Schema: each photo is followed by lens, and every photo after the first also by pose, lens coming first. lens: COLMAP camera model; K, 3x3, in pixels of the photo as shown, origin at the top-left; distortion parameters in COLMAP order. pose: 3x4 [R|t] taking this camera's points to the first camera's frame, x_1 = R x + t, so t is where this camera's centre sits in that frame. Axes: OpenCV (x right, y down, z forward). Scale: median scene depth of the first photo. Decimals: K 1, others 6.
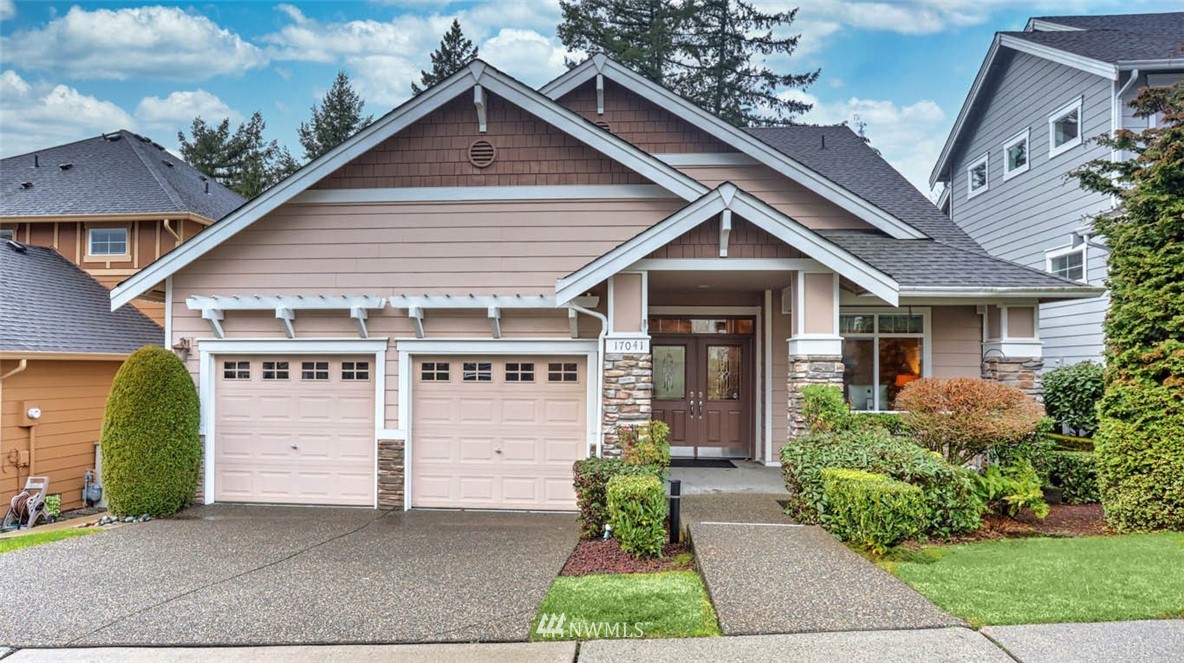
lens RADIAL K [[948.9, 0, 491.2], [0, 948.9, 359.6], [0, 0, 1]] dist [-0.089398, 0.072344]
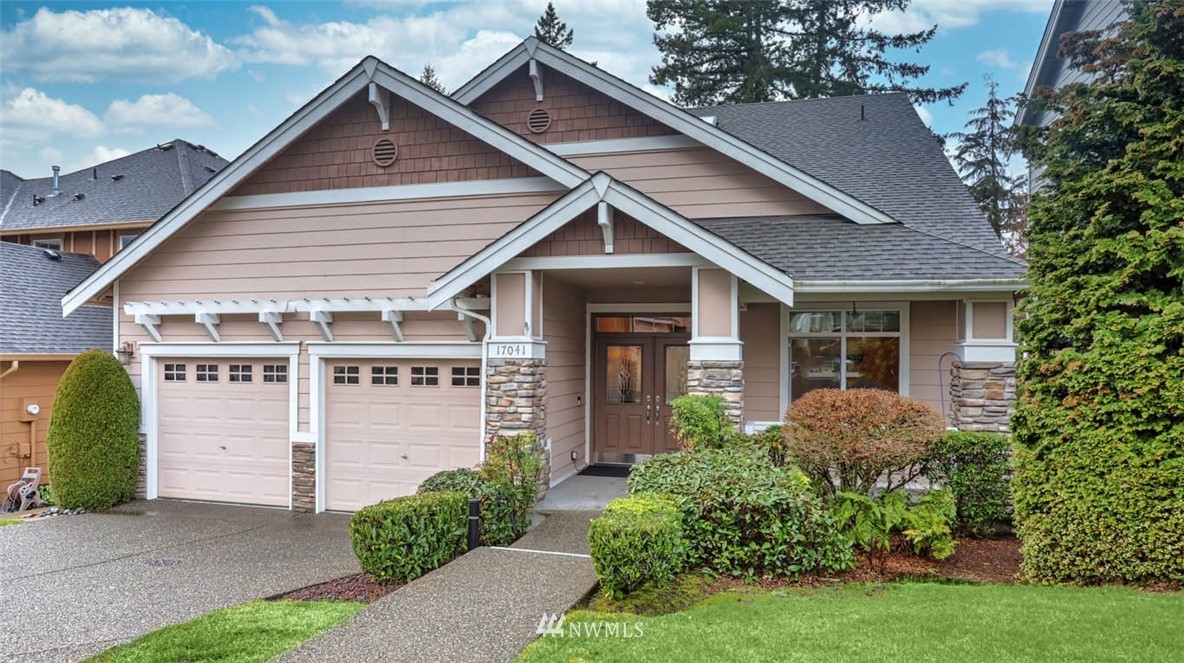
lens RADIAL K [[948.9, 0, 491.2], [0, 948.9, 359.6], [0, 0, 1]] dist [-0.089398, 0.072344]
pose [[0.971361, 0.001117, -0.237607, 0.327172], [0.003117, 0.999843, 0.017445, -0.020476], [0.237589, -0.017686, 0.971205, 0.073767]]
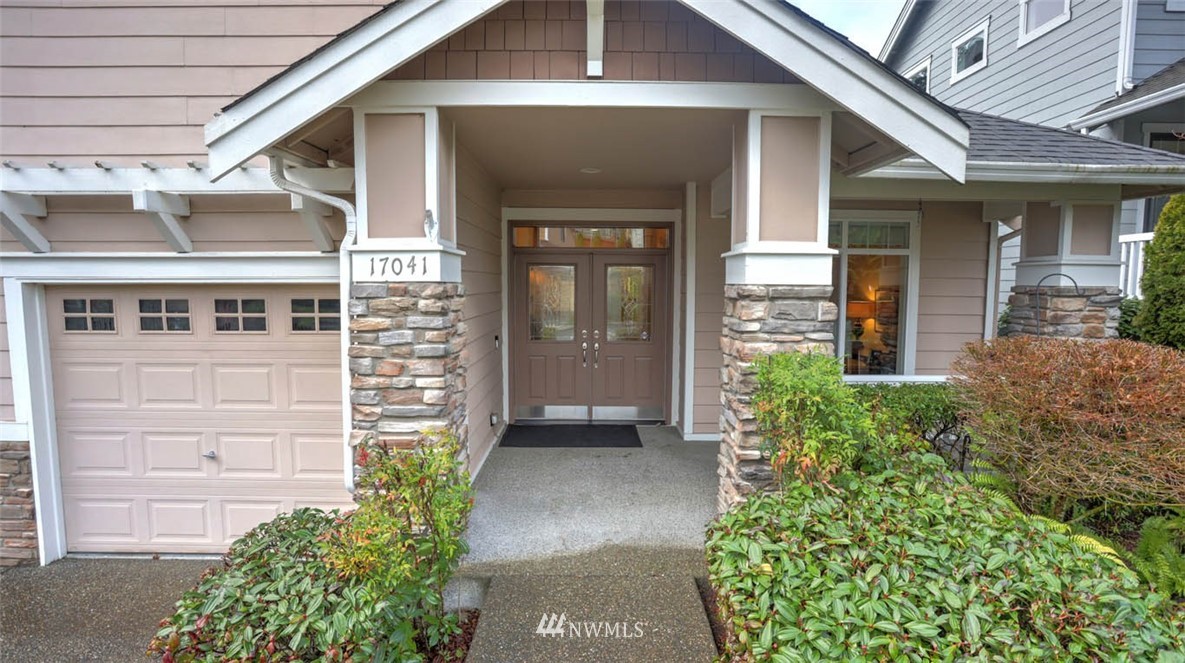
lens RADIAL K [[586.0, 0, 592.5], [0, 586.0, 331.5], [0, 0, 1]] dist [-0.076562, 0.036561]
pose [[0.993805, -0.011251, 0.110564, 0.196017], [0.000227, 0.995066, 0.099217, -0.010186], [-0.111135, -0.098577, 0.988904, 0.650177]]
